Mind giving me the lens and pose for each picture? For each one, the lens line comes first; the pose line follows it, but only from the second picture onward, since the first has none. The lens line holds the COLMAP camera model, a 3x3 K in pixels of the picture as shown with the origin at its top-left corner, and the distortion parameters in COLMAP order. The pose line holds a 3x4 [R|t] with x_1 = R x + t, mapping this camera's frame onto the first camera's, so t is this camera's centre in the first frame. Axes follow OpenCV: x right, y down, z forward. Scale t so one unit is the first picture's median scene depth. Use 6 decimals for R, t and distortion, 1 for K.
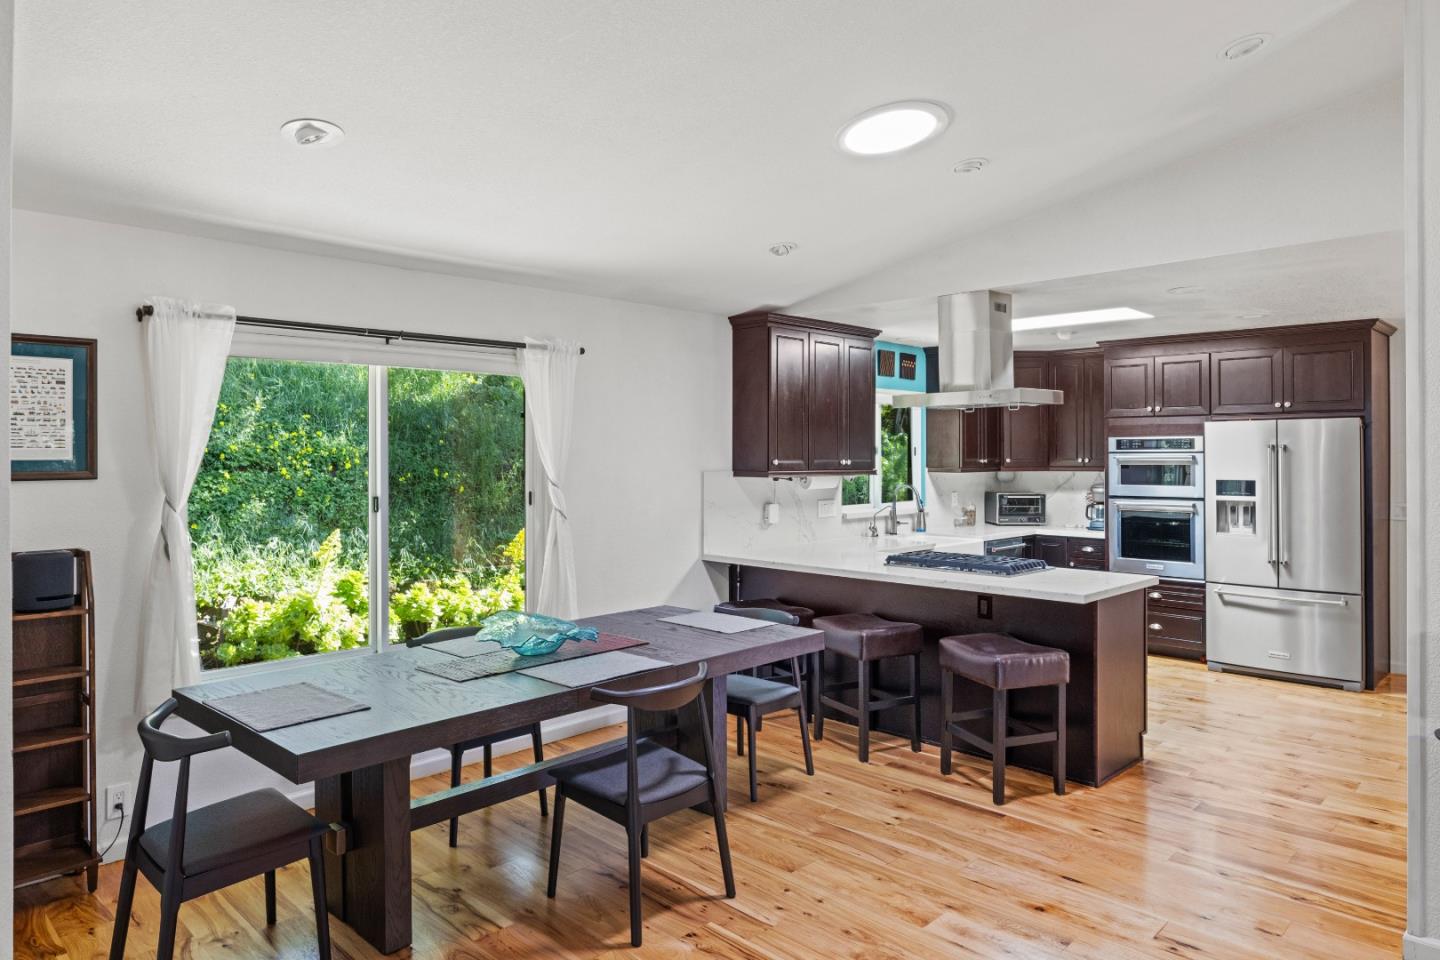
lens RADIAL K [[861.9, 0, 714.1], [0, 861.9, 474.0], [0, 0, 1]] dist [0.006712, -0.001377]
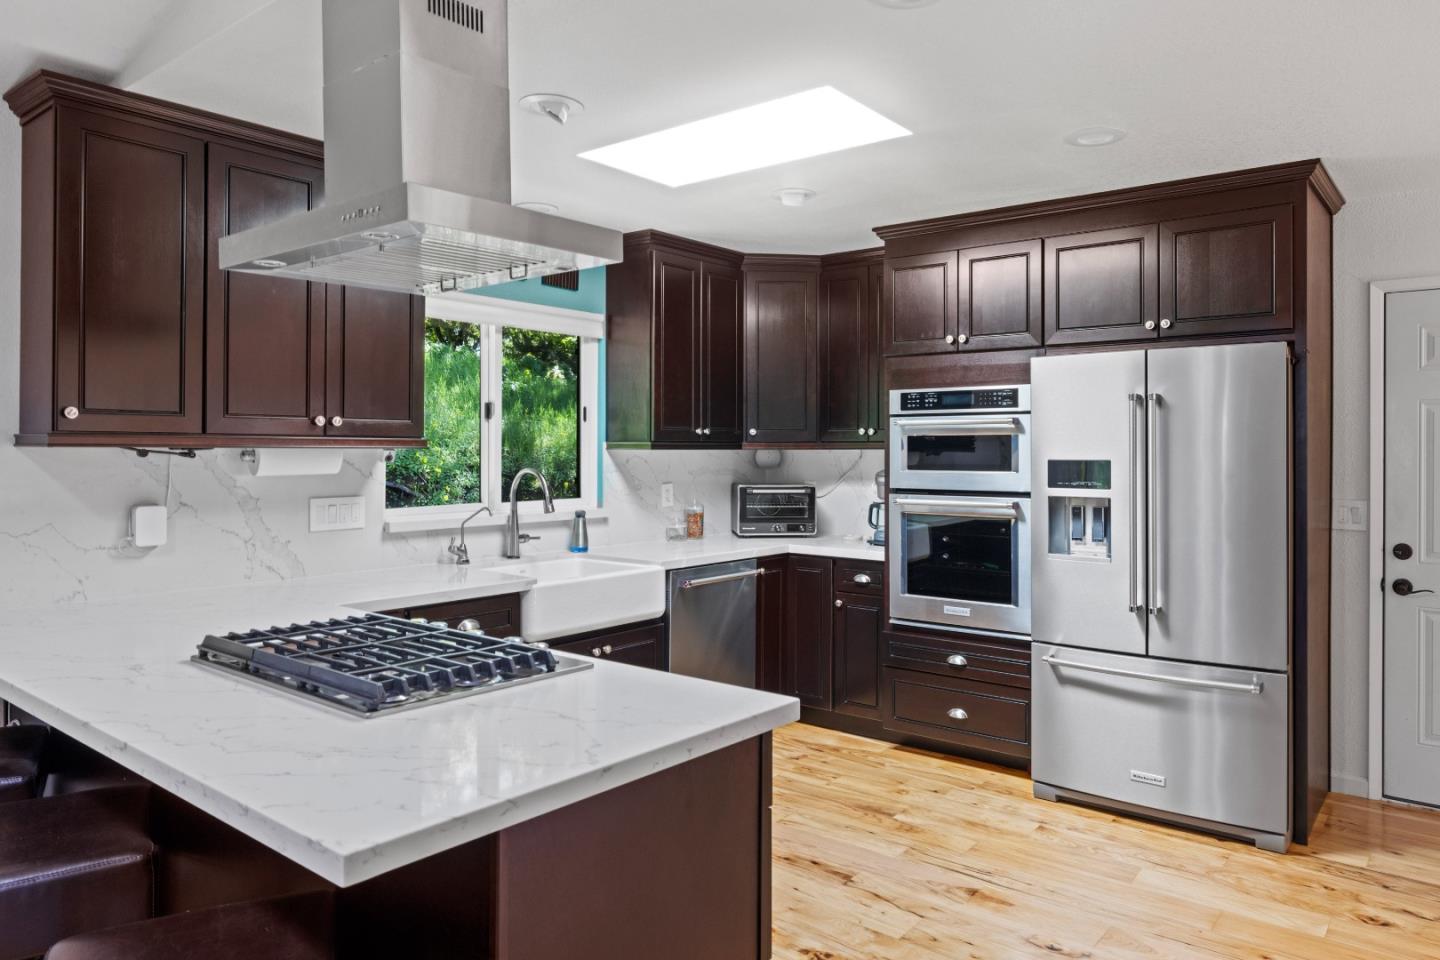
lens RADIAL K [[926.6, 0, 726.6], [0, 926.6, 474.0], [0, 0, 1]] dist [-0.000889, -0.001010]
pose [[0.994259, 0.001124, 0.106991, 0.298330], [-0.001830, 0.999977, 0.006497, 0.011892], [-0.106982, -0.006655, 0.994239, 0.408814]]
